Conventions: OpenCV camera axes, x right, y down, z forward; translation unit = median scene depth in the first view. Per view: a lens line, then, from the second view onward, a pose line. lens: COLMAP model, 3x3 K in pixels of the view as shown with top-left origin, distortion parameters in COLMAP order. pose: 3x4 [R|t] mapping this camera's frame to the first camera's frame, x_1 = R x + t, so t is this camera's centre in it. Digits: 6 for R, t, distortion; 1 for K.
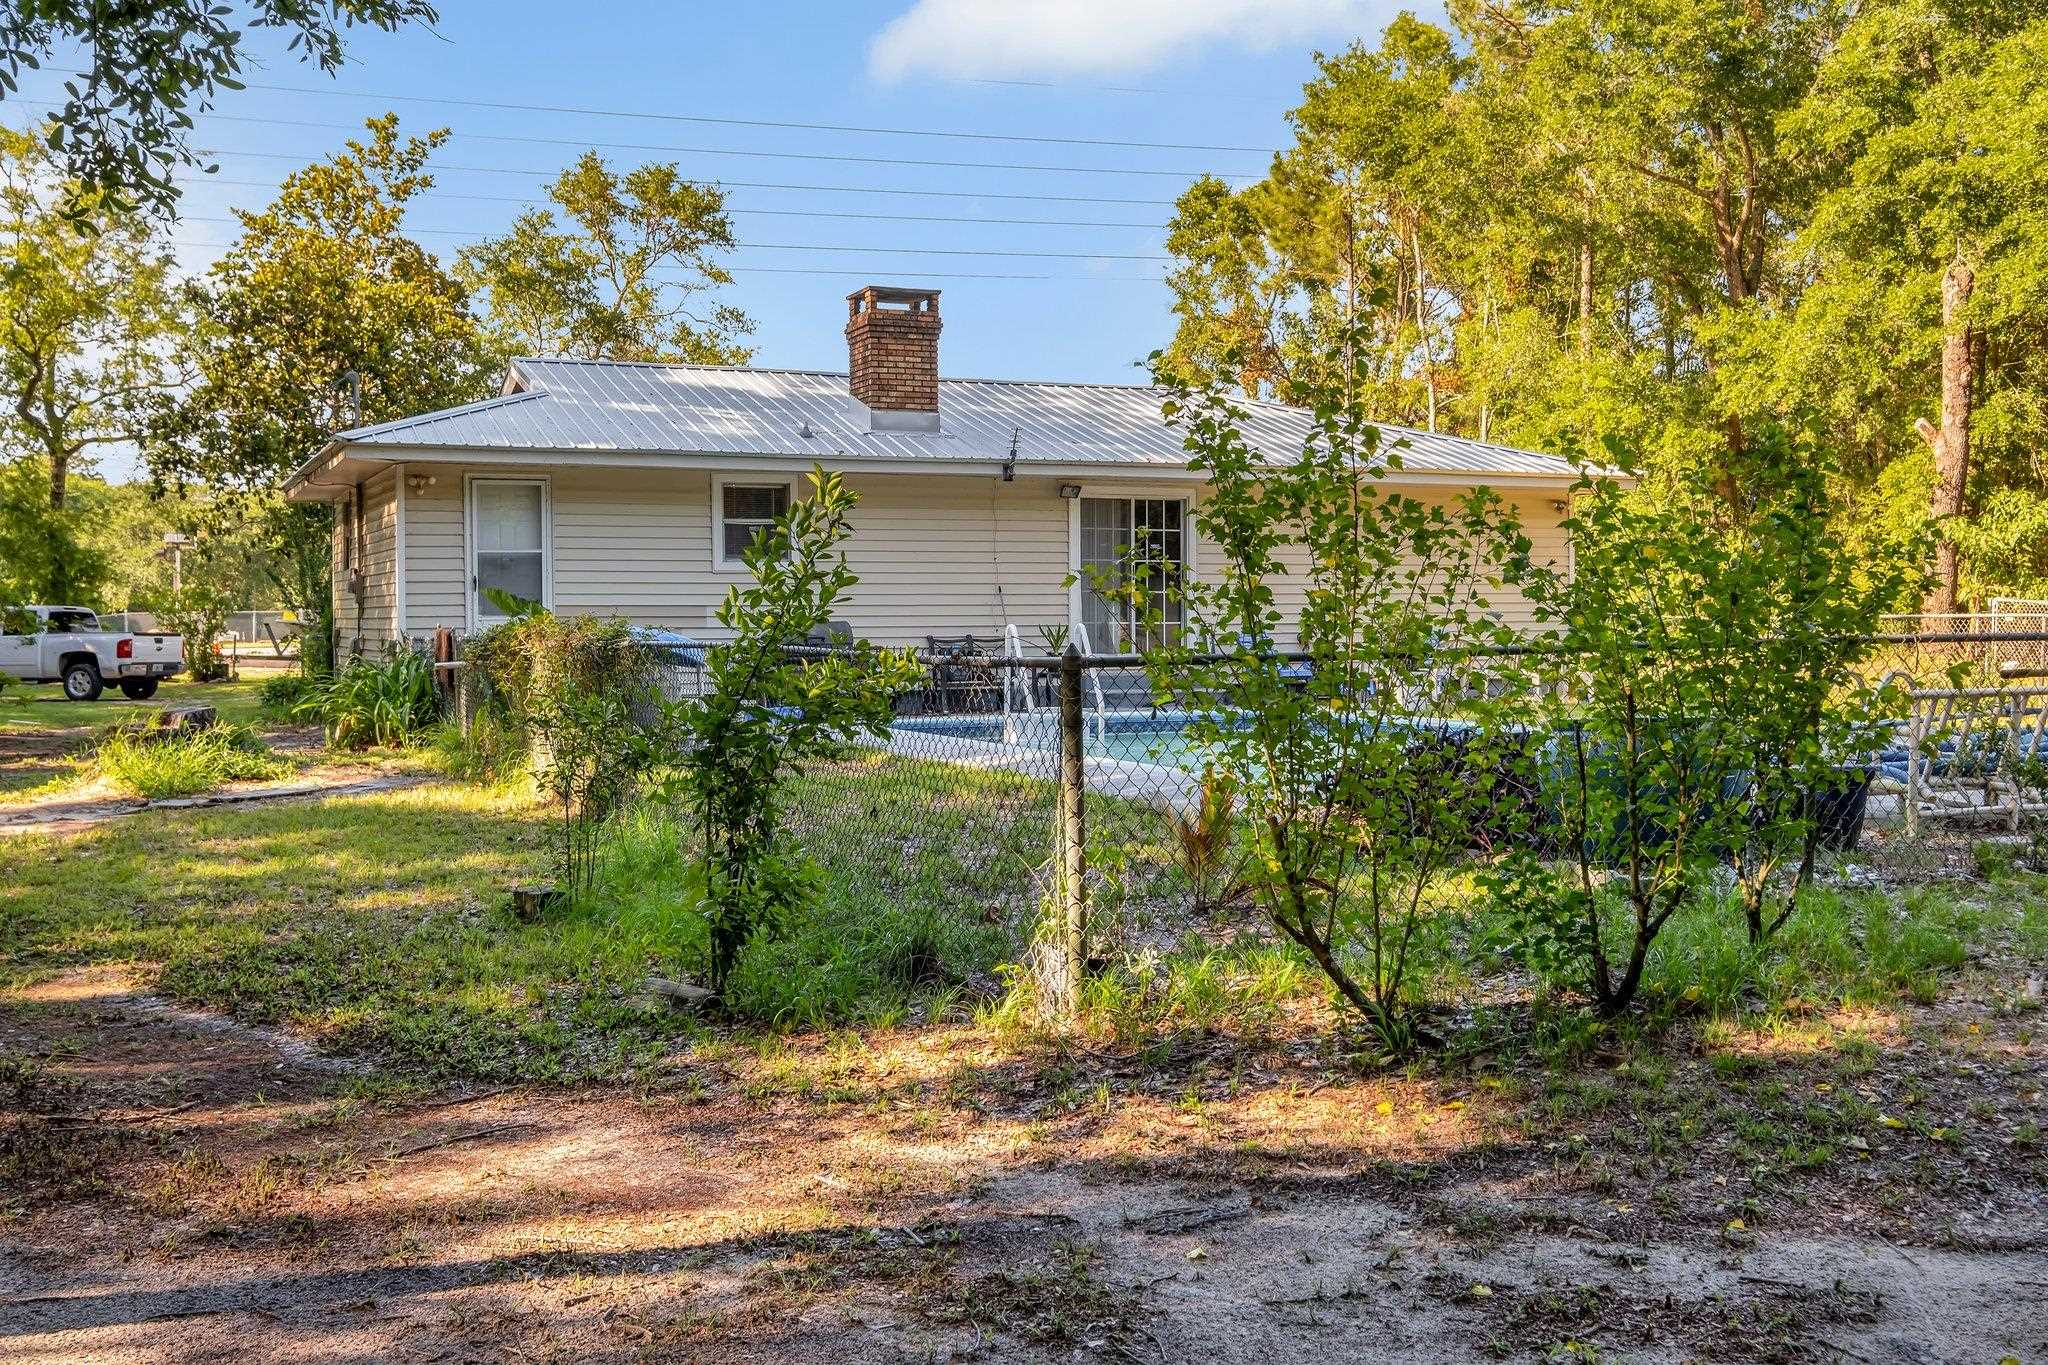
lens RADIAL K [[2117.6, 0, 985.2], [0, 2117.6, 637.9], [0, 0, 1]] dist [0.014846, 0.000000]
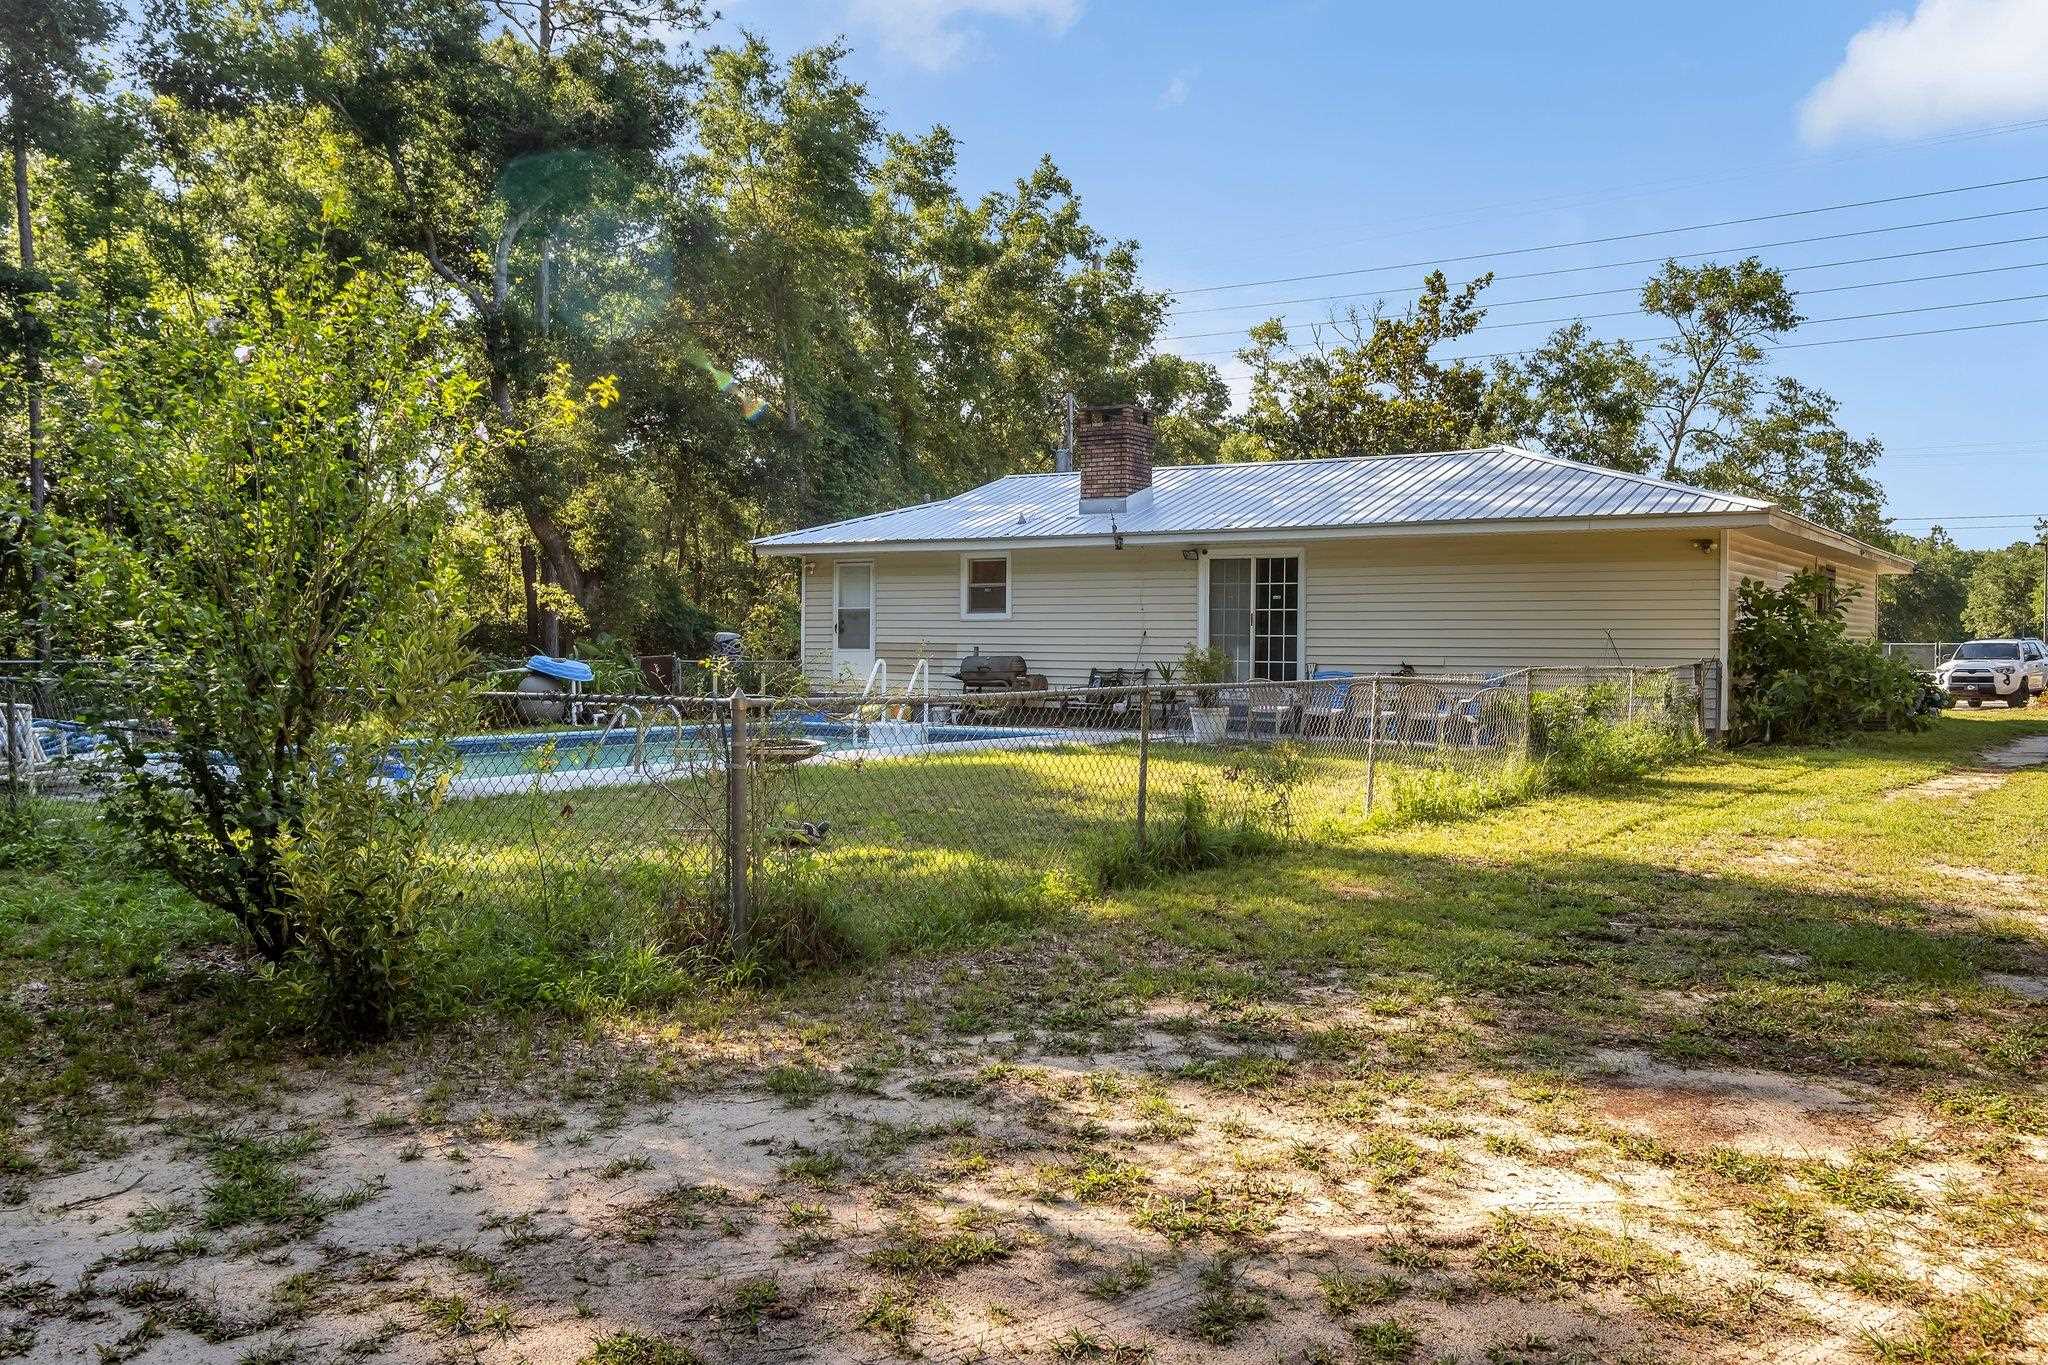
lens RADIAL K [[1669.5, 0, 1019.1], [0, 1669.5, 673.3], [0, 0, 1]] dist [-0.007959, 0.004792]
pose [[0.559421, 0.023663, -0.828546, 1.328842], [-0.019376, 0.999693, 0.015469, -0.020661], [0.828657, 0.007400, 0.559707, 0.610154]]
